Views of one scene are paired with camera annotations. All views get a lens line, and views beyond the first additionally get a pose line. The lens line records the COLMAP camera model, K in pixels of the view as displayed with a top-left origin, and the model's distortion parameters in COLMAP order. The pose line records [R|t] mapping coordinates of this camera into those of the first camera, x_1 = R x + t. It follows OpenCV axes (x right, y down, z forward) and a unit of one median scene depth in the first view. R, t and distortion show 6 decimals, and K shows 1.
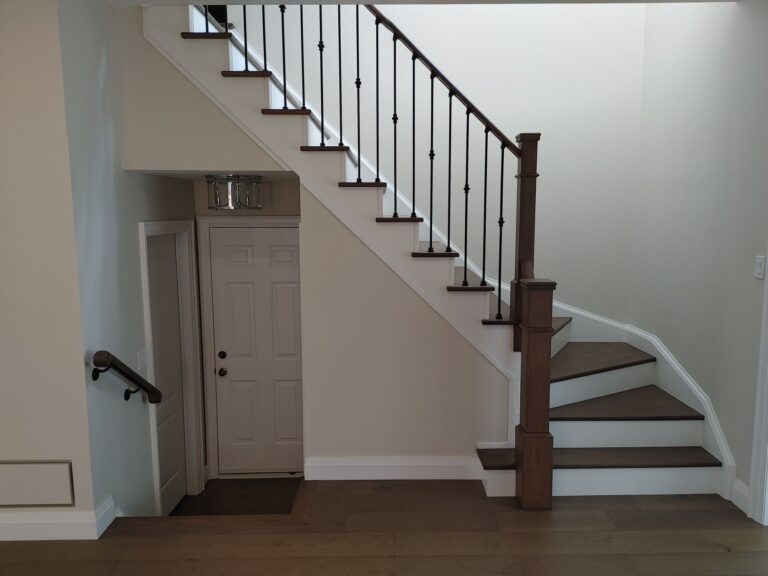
lens RADIAL K [[579.5, 0, 384.0], [0, 579.5, 288.0], [0, 0, 1]] dist [0.091189, -0.125103]
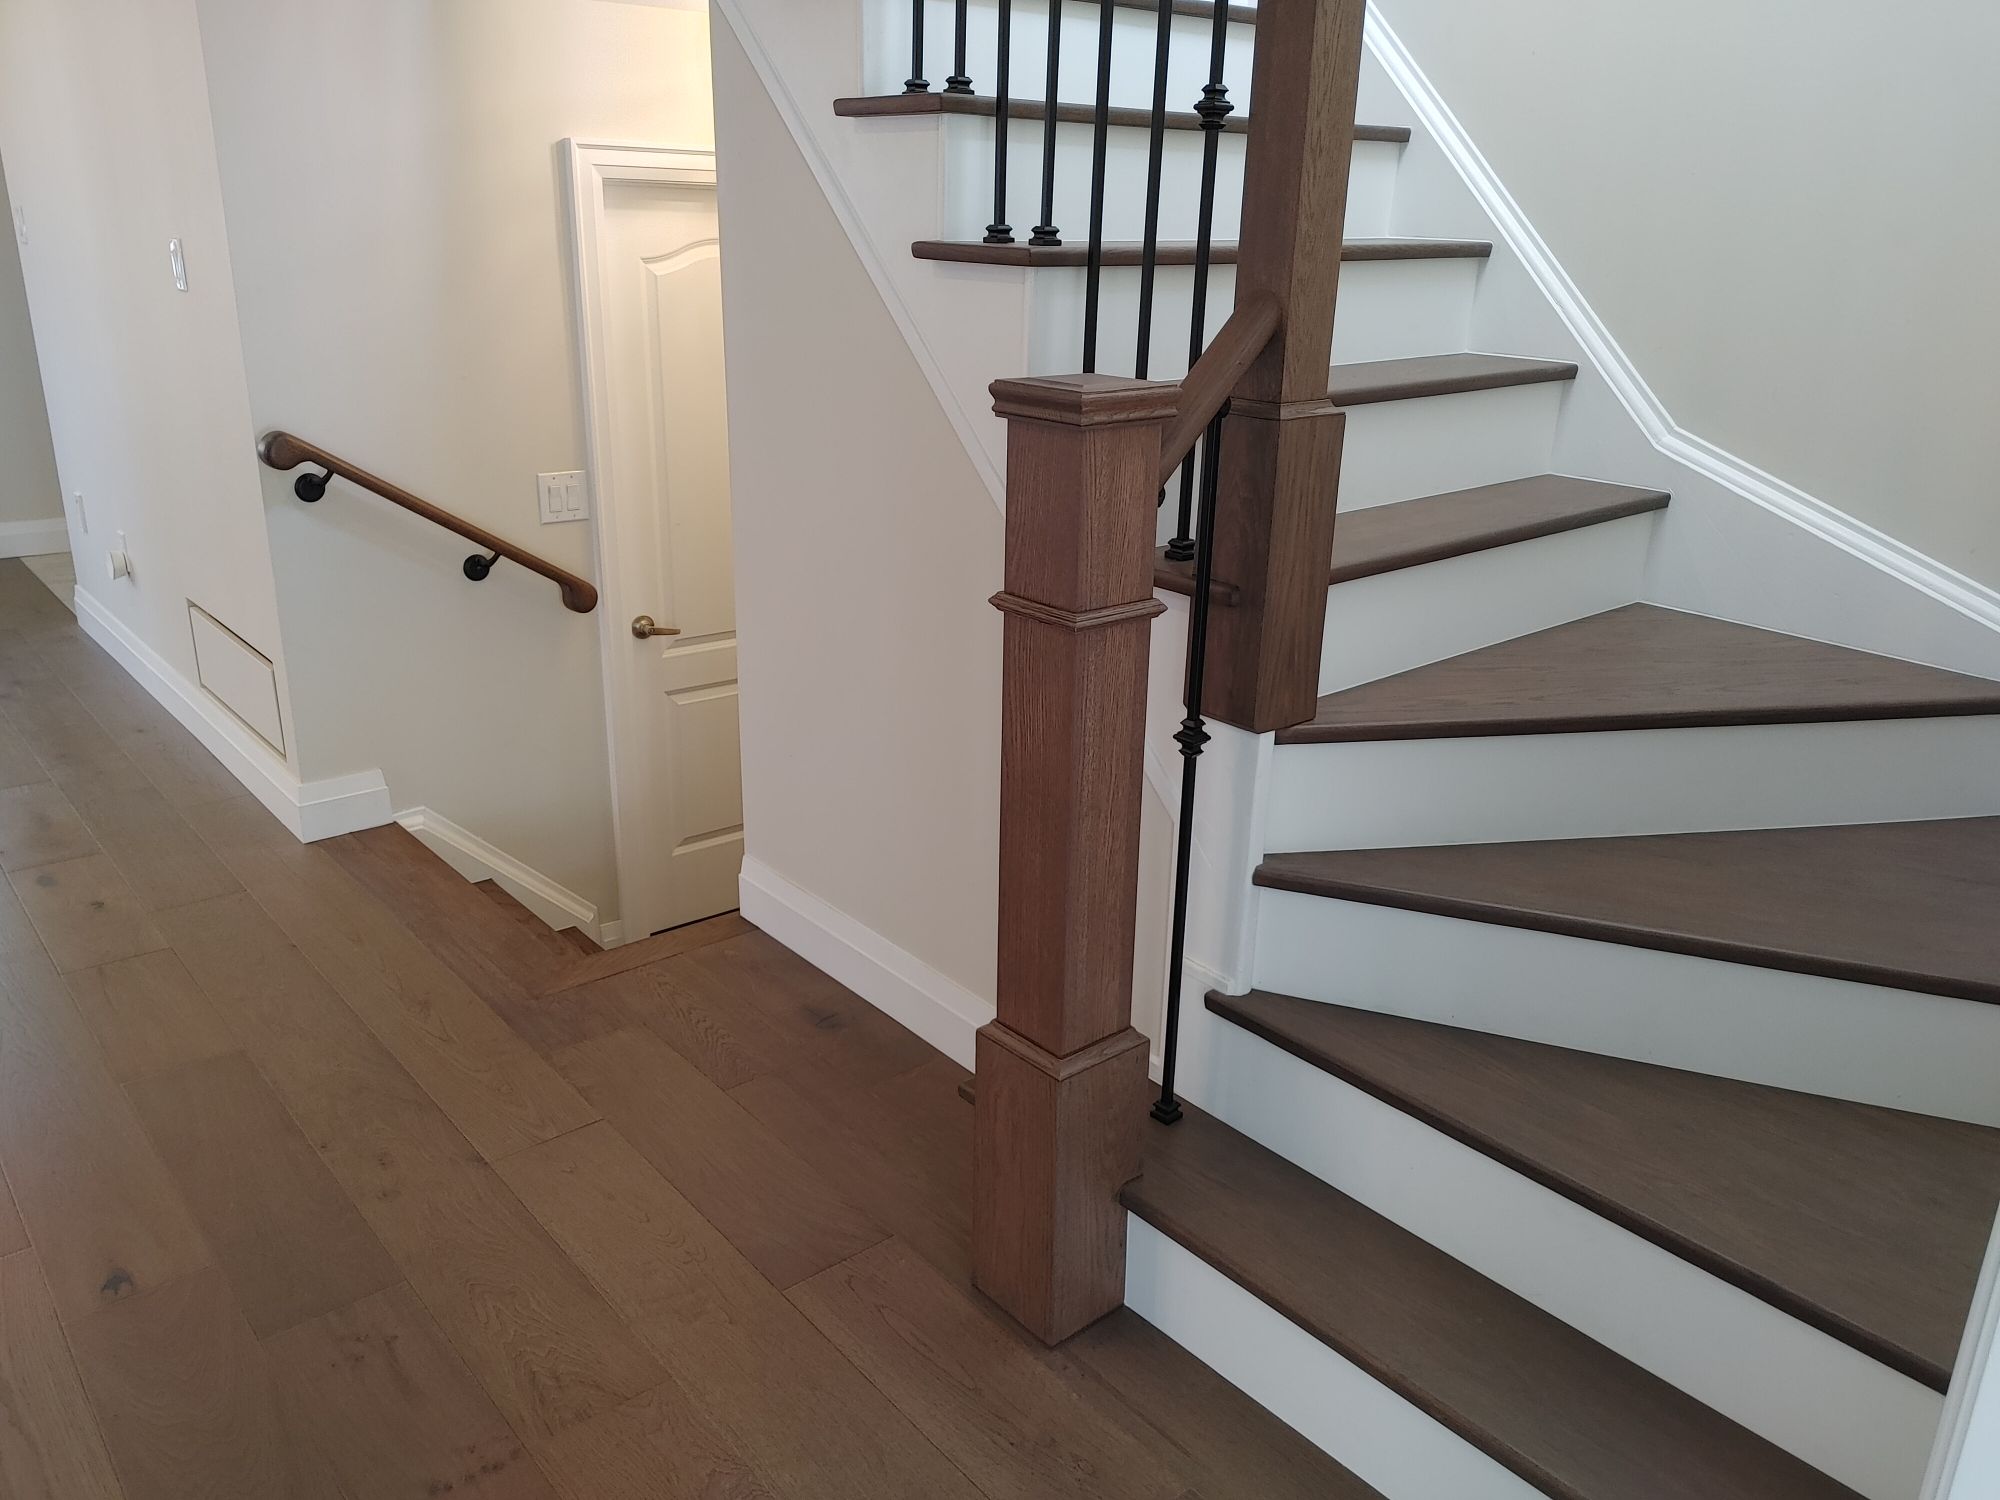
lens RADIAL K [[1523.1, 0, 1000.0], [0, 1523.1, 750.0], [0, 0, 1]] dist [0.075209, -0.075581]
pose [[0.634932, 0.275342, -0.721837, 0.631479], [-0.127709, 0.958887, 0.253430, -0.020110], [0.761940, -0.068726, 0.643991, 0.562171]]
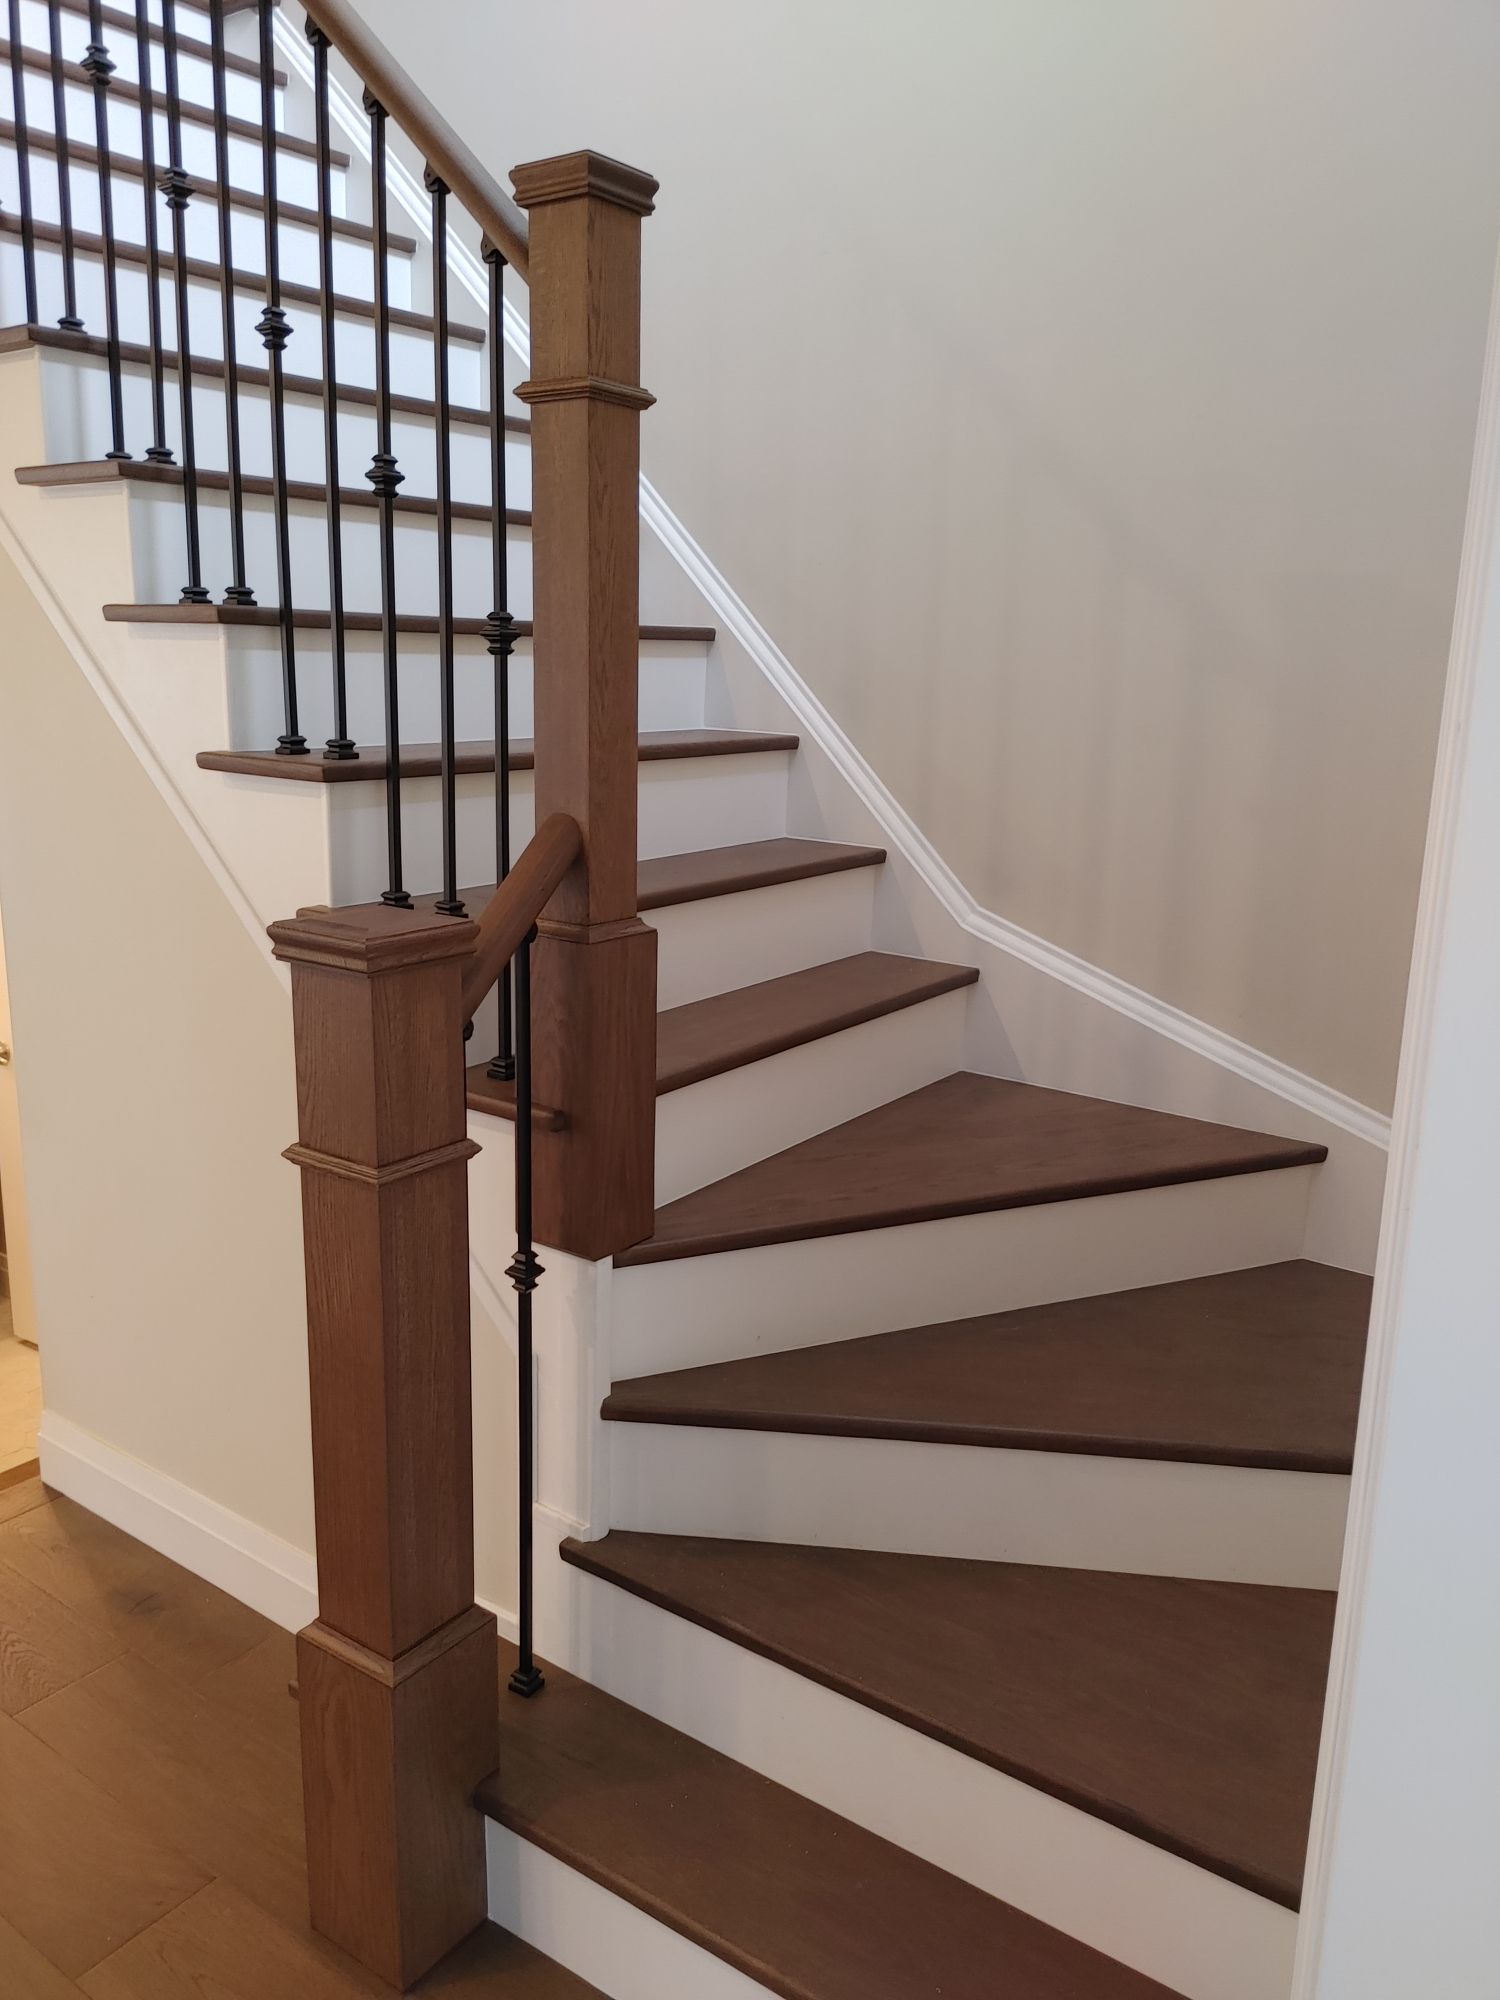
lens RADIAL K [[1523.1, 0, 750.0], [0, 1523.1, 1000.0], [0, 0, 1]] dist [0.075209, -0.075581]
pose [[0.801225, 0.154445, -0.578088, 0.623504], [-0.105162, 0.987423, 0.118052, -0.056316], [0.589050, -0.033793, 0.807390, 0.601363]]
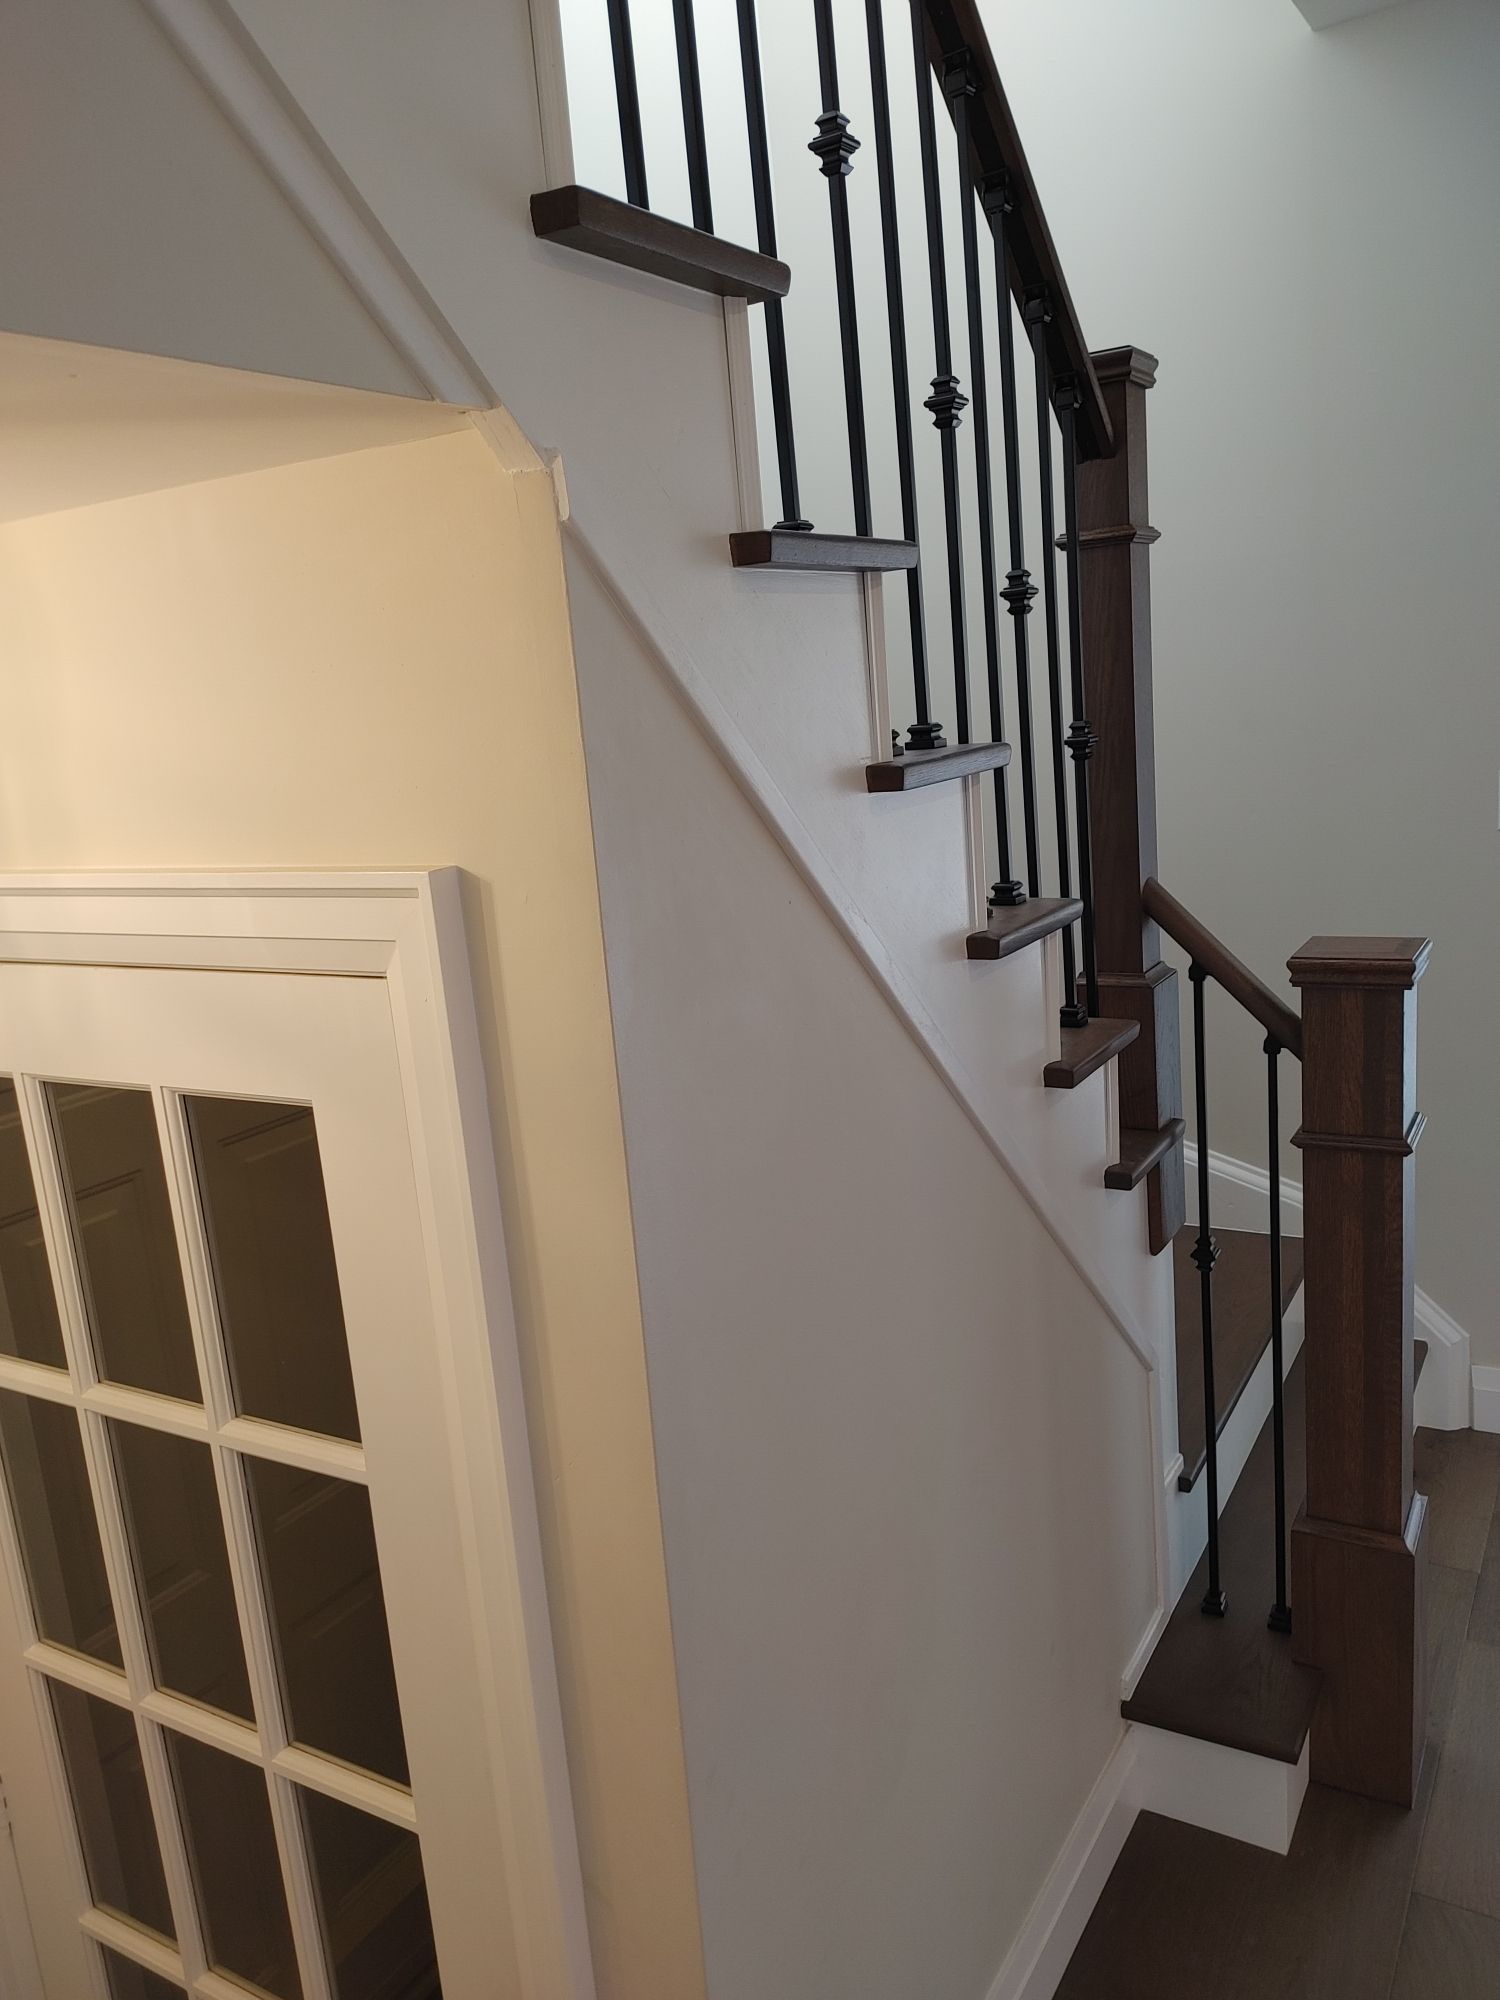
lens RADIAL K [[1509.1, 0, 750.0], [0, 1509.1, 1000.0], [0, 0, 1]] dist [0.091189, -0.125103]
pose [[0.512658, -0.214537, 0.831358, -0.391486], [0.192837, 0.972312, 0.131998, -0.118851], [-0.836658, 0.092647, 0.539834, 0.800986]]
